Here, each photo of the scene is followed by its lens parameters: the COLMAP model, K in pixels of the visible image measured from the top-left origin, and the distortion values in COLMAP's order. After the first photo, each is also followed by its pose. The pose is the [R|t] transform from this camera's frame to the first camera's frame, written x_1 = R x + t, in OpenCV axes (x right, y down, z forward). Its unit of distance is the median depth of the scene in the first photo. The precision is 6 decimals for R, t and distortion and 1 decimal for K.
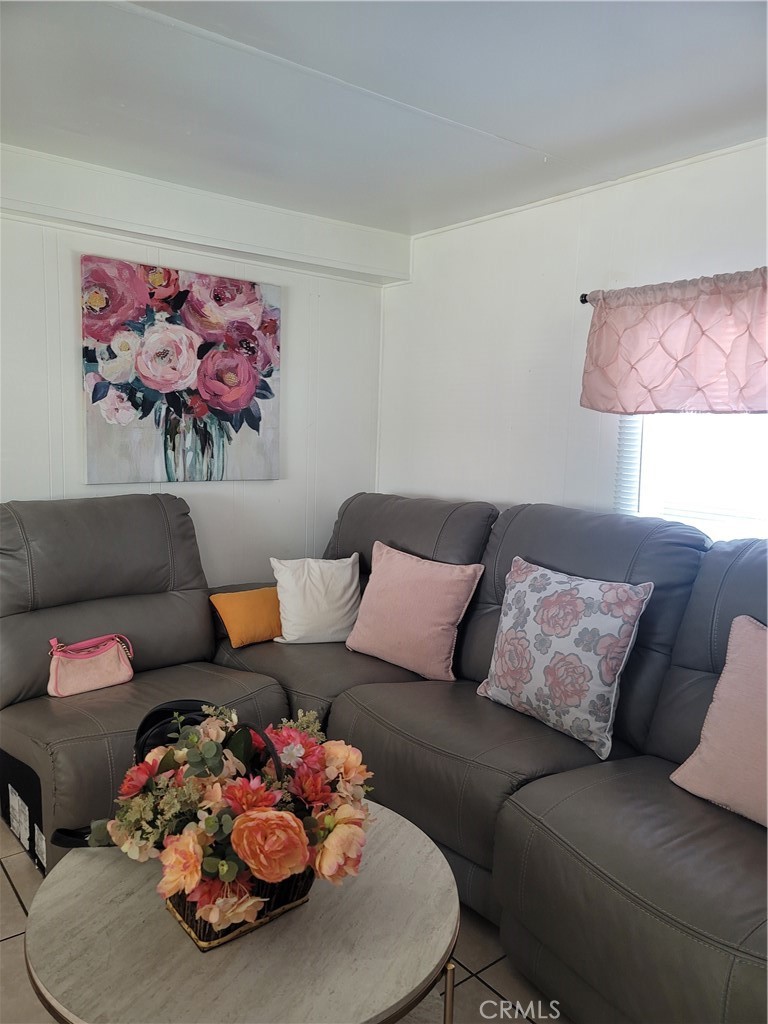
lens RADIAL K [[736.1, 0, 381.0], [0, 736.1, 526.2], [0, 0, 1]] dist [0.093856, -0.076748]
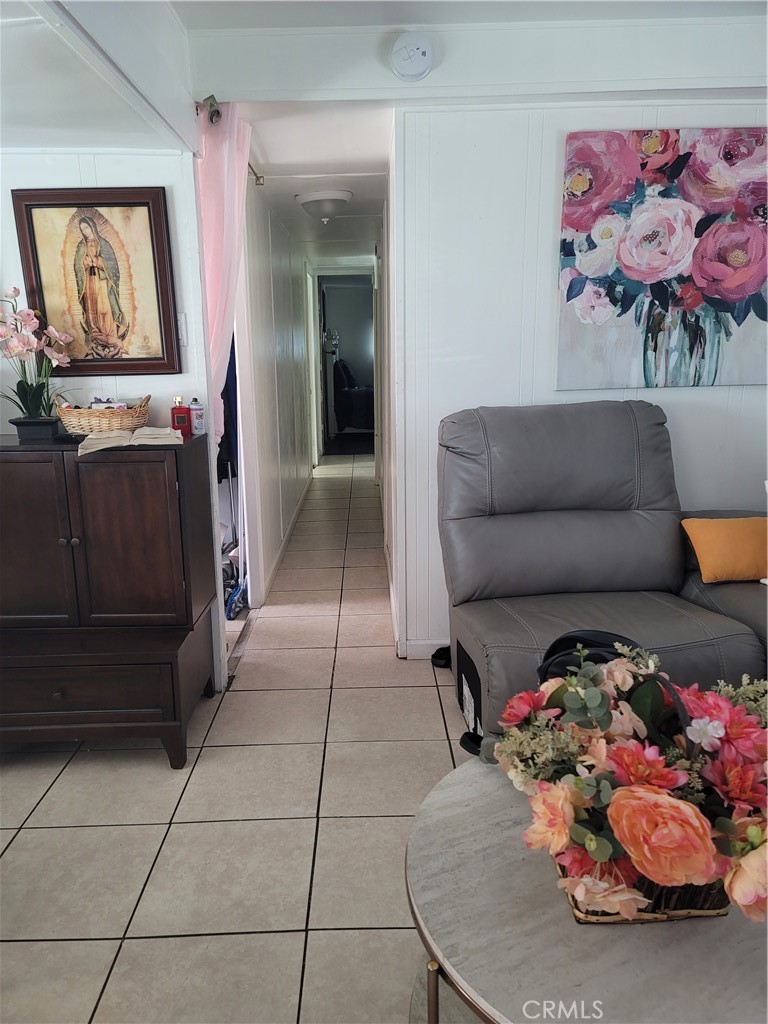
lens RADIAL K [[736.1, 0, 381.0], [0, 736.1, 526.2], [0, 0, 1]] dist [0.093856, -0.076748]
pose [[0.785598, 0.103238, -0.610063, 0.030451], [-0.037372, 0.992099, 0.119763, 0.011064], [0.617607, -0.071287, 0.783249, 0.105895]]
